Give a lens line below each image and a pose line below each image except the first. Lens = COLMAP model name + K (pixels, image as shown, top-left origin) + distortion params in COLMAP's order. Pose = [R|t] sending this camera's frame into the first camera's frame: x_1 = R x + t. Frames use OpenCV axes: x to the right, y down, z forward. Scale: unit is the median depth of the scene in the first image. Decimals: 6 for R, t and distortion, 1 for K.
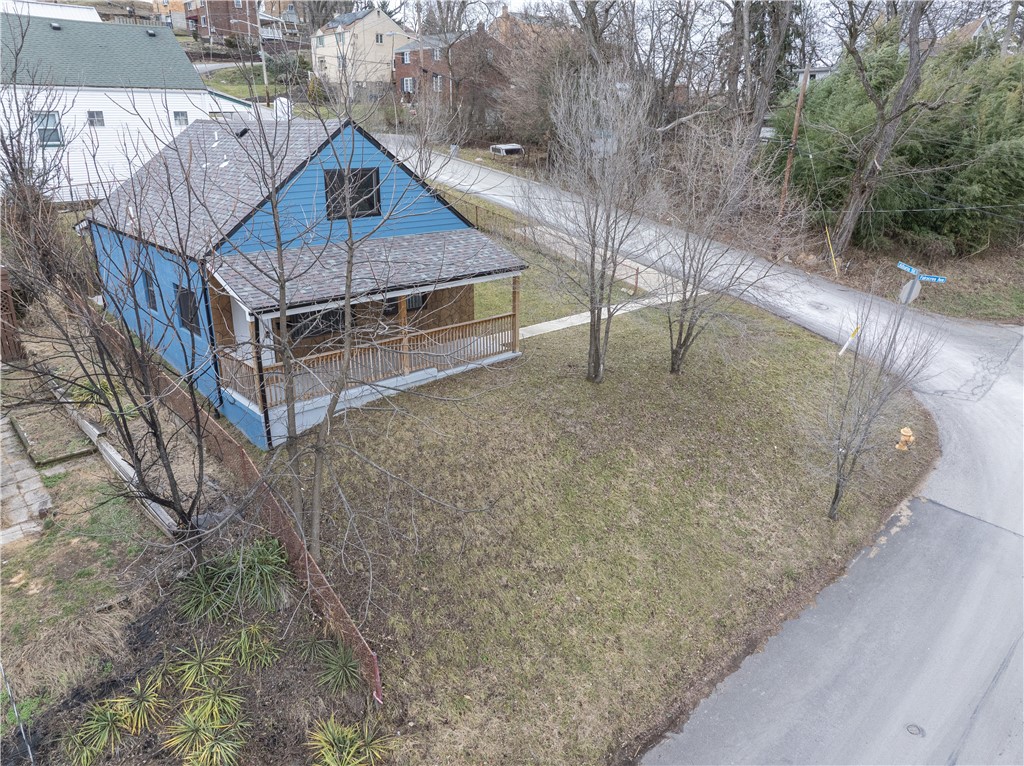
lens RADIAL K [[723.5, 0, 515.7], [0, 723.5, 381.0], [0, 0, 1]] dist [-0.034335, -0.009844]
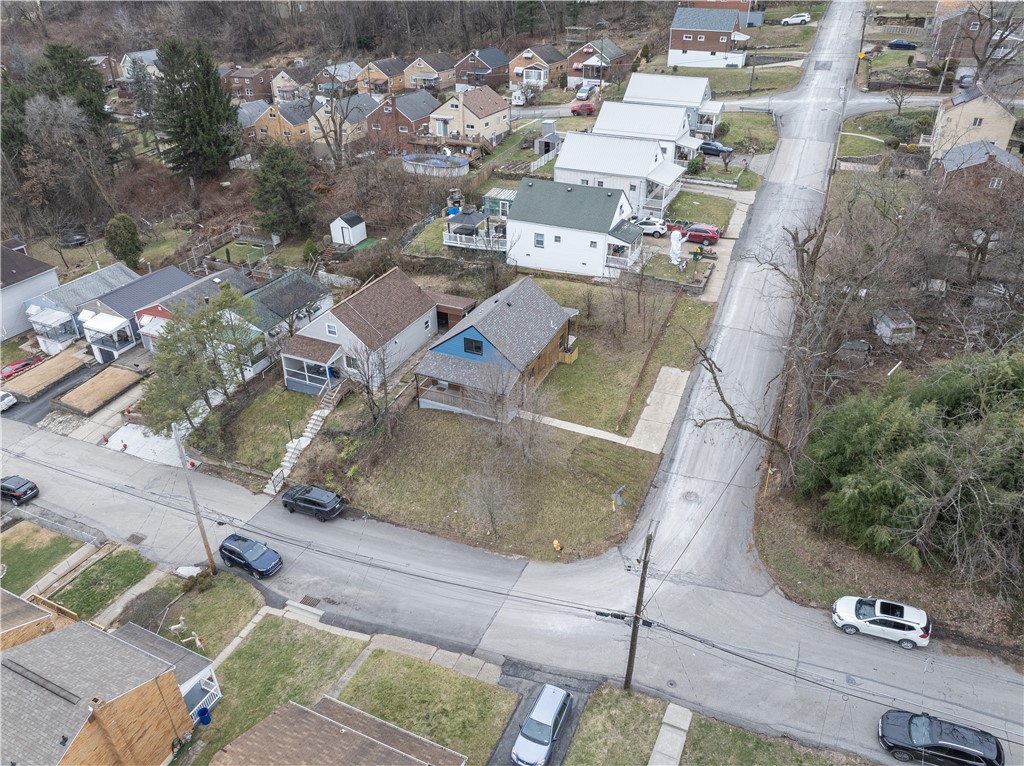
lens RADIAL K [[723.5, 0, 515.7], [0, 723.5, 381.0], [0, 0, 1]] dist [-0.034335, -0.009844]
pose [[0.395711, 0.462357, -0.793498, 2.302548], [-0.309185, 0.880657, 0.358954, -1.277588], [0.864764, 0.103296, 0.491439, -0.290609]]
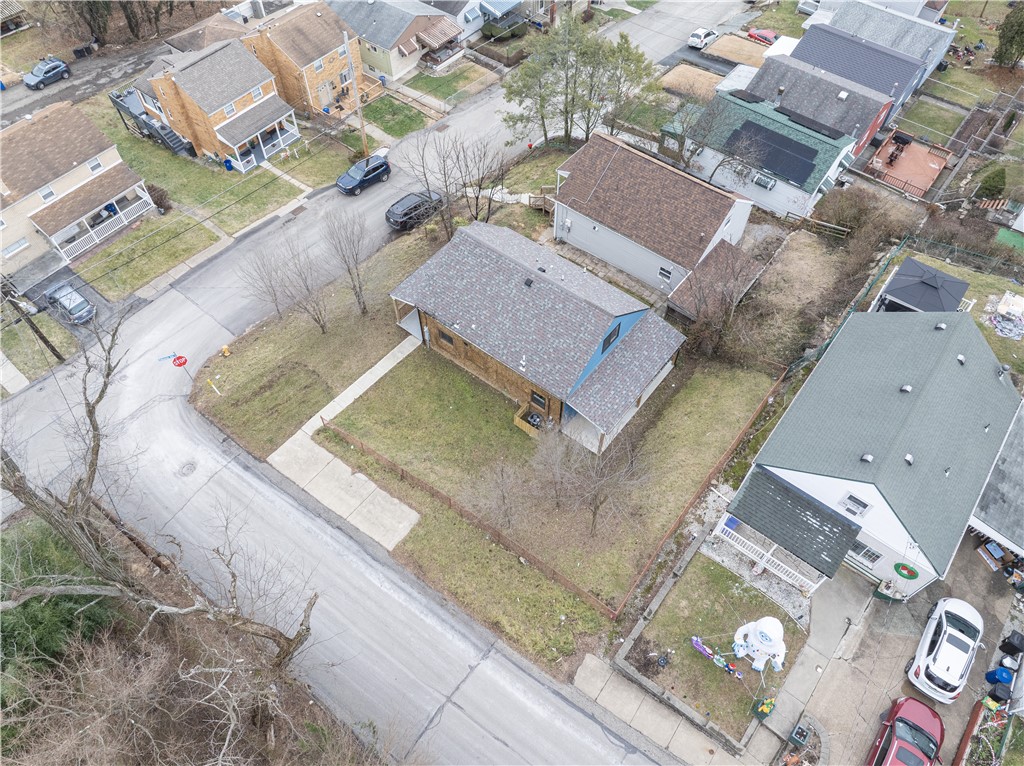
lens RADIAL K [[723.5, 0, 515.7], [0, 723.5, 381.0], [0, 0, 1]] dist [-0.034335, -0.009844]
pose [[-0.986974, 0.124491, -0.101904, -0.113311], [-0.066767, 0.259334, 0.963477, -2.375434], [0.146372, 0.957731, -0.247644, 2.012316]]
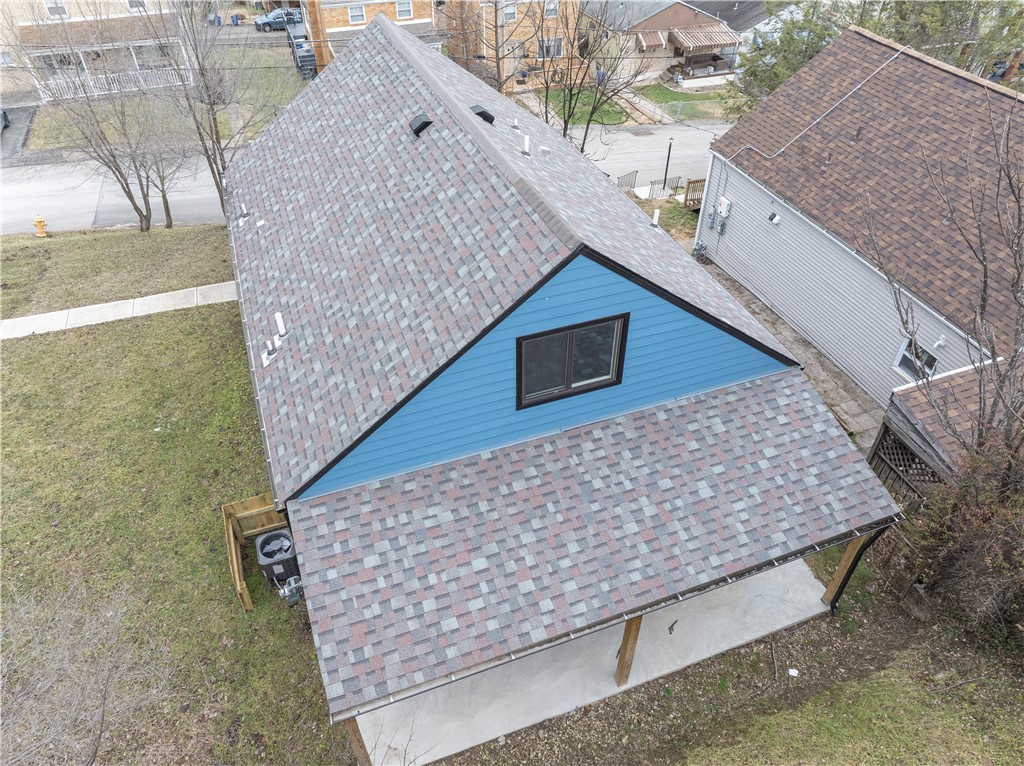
lens RADIAL K [[723.5, 0, 515.7], [0, 723.5, 381.0], [0, 0, 1]] dist [-0.034335, -0.009844]
pose [[-0.929043, -0.253172, 0.269784, -0.722059], [0.114095, 0.497604, 0.859868, -0.862973], [-0.351940, 0.829635, -0.433410, 1.671000]]
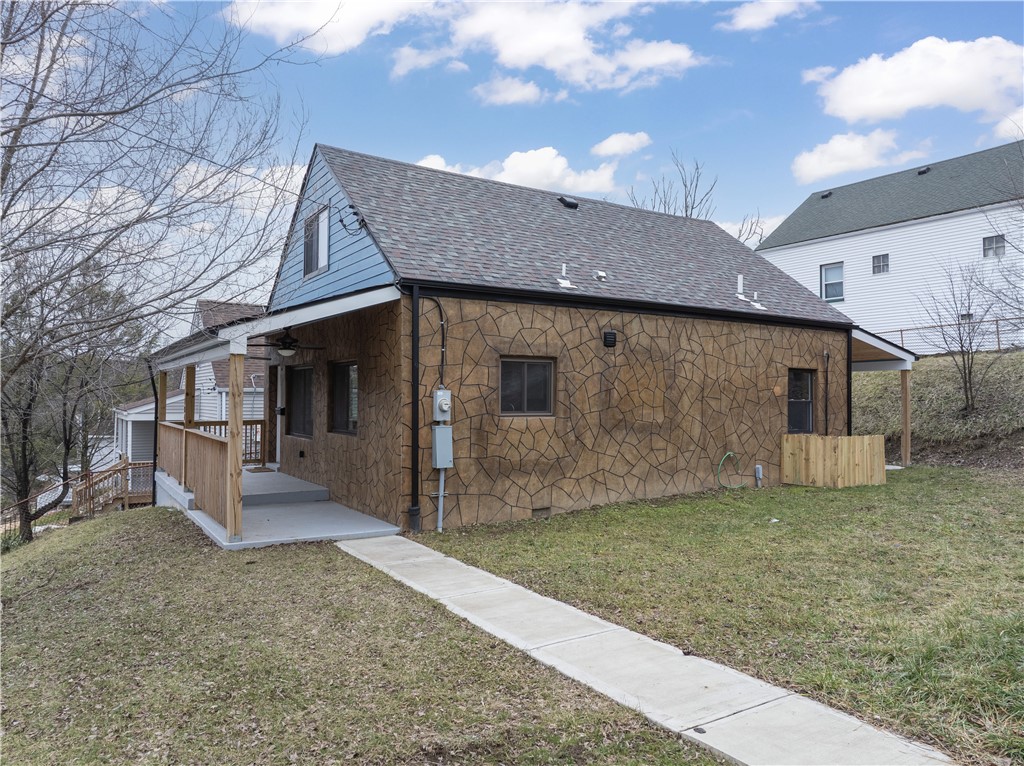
lens RADIAL K [[723.5, 0, 515.7], [0, 723.5, 381.0], [0, 0, 1]] dist [-0.034335, -0.009844]
pose [[-0.172765, -0.032643, -0.984422, 0.445584], [-0.340787, 0.939704, 0.028647, -0.224726], [0.924130, 0.340427, -0.173472, 1.382068]]
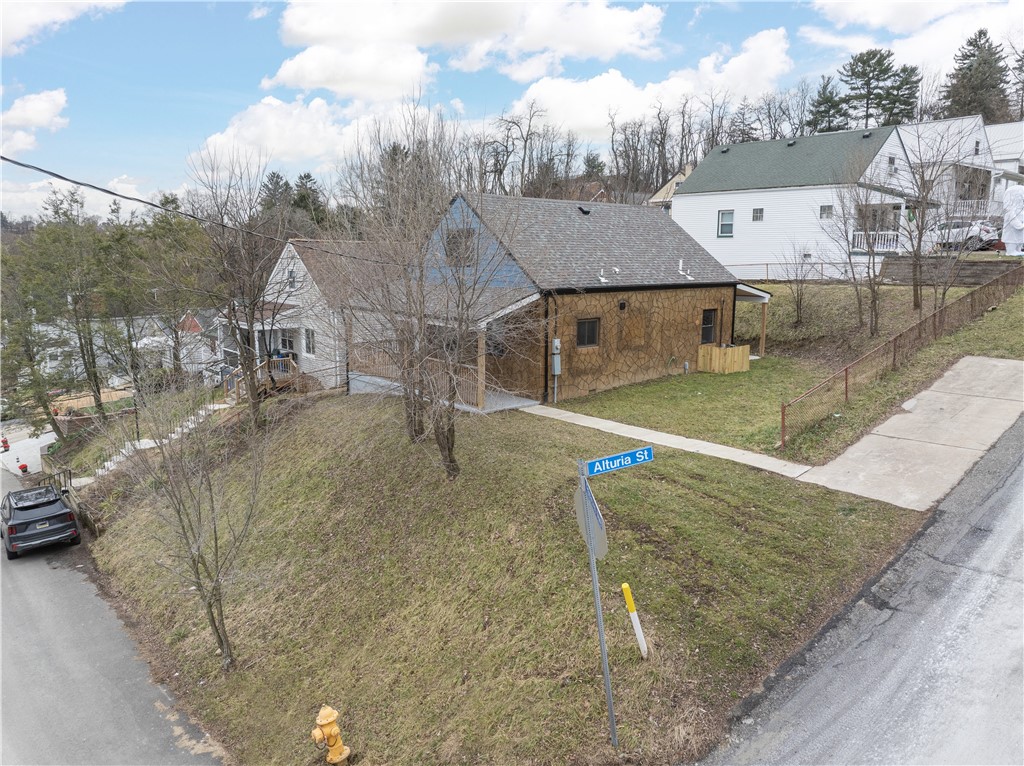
lens RADIAL K [[723.5, 0, 515.7], [0, 723.5, 381.0], [0, 0, 1]] dist [-0.034335, -0.009844]
pose [[-0.023983, 0.162855, -0.986358, 1.102250], [-0.342314, 0.925662, 0.161157, -0.288357], [0.939279, 0.341510, 0.033548, 1.158099]]
